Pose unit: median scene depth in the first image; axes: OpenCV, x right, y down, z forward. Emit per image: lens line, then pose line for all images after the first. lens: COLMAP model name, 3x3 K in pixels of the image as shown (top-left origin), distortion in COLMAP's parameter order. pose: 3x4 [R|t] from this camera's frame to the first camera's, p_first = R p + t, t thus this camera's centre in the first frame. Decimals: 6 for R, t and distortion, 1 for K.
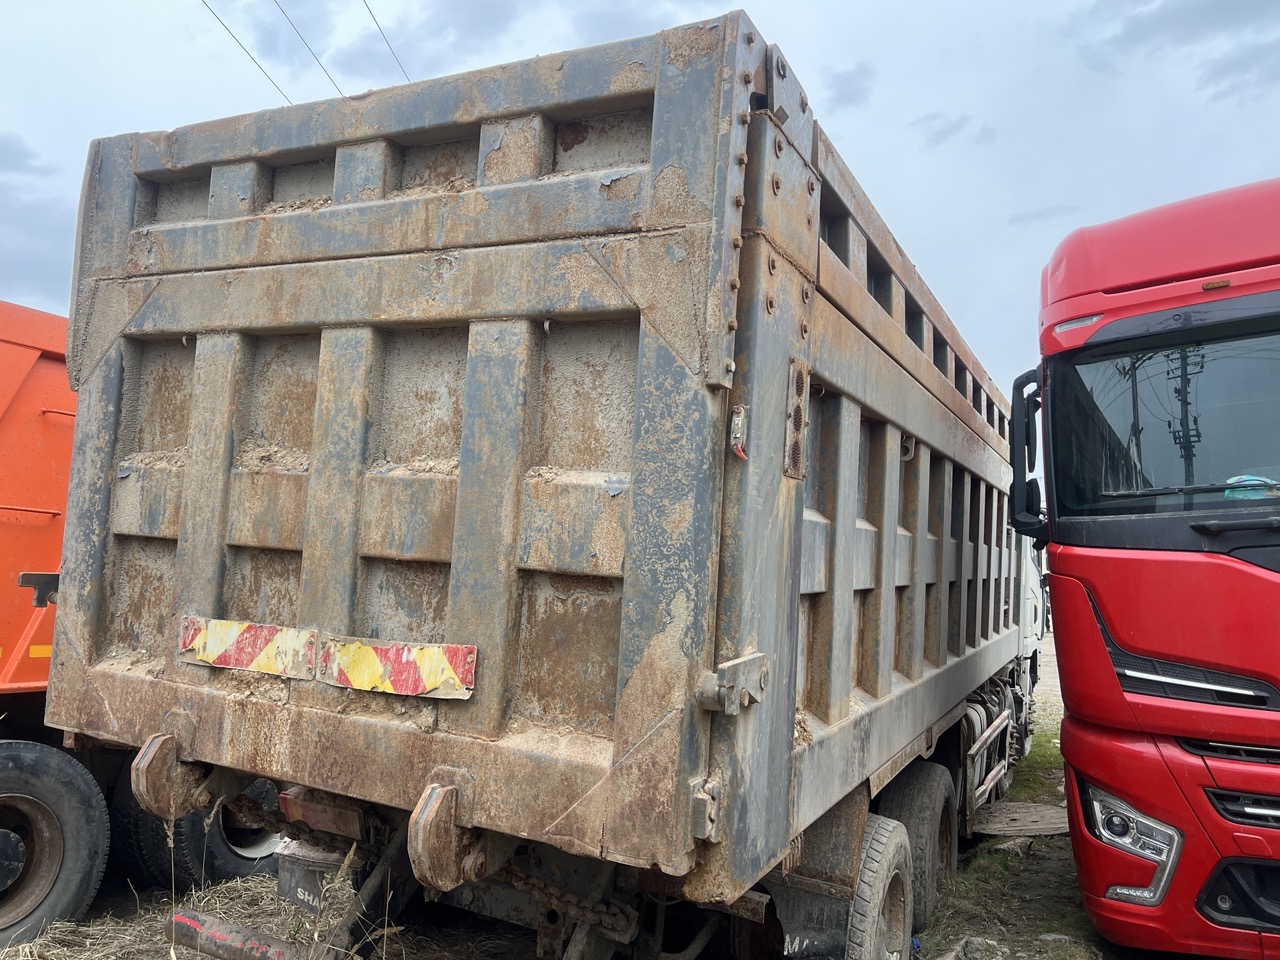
lens RADIAL K [[940.6, 0, 640.0], [0, 940.6, 480.0], [0, 0, 1]] dist [0.084476, -0.132094]
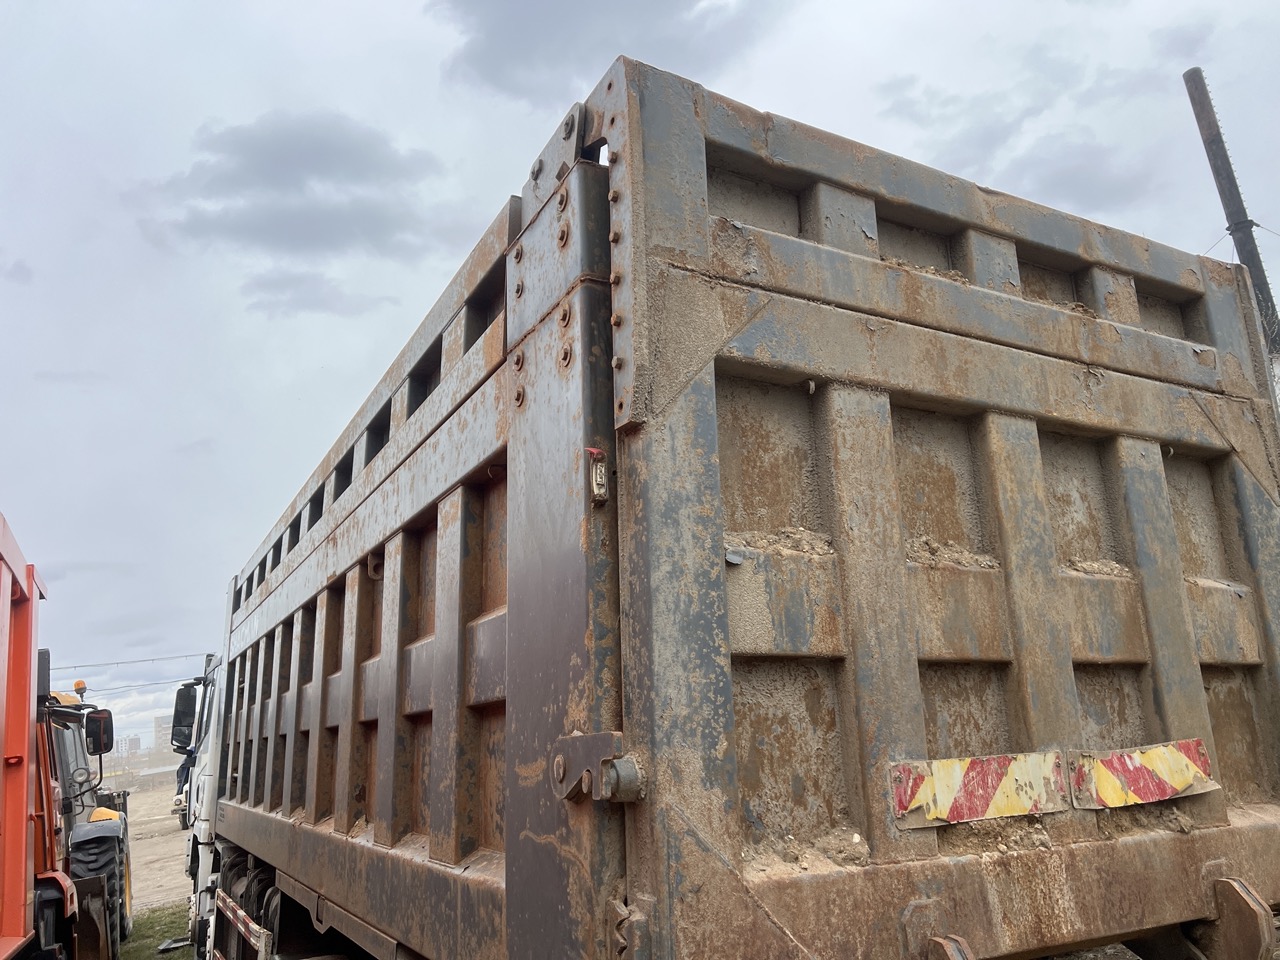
lens RADIAL K [[964.3, 0, 642.6], [0, 964.3, 483.9], [0, 0, 1]] dist [0.050753, -0.056431]
pose [[0.565462, 0.128900, 0.814639, -1.297464], [0.020295, 0.985238, -0.169981, 0.060992], [-0.824525, 0.112650, 0.554499, 0.783762]]
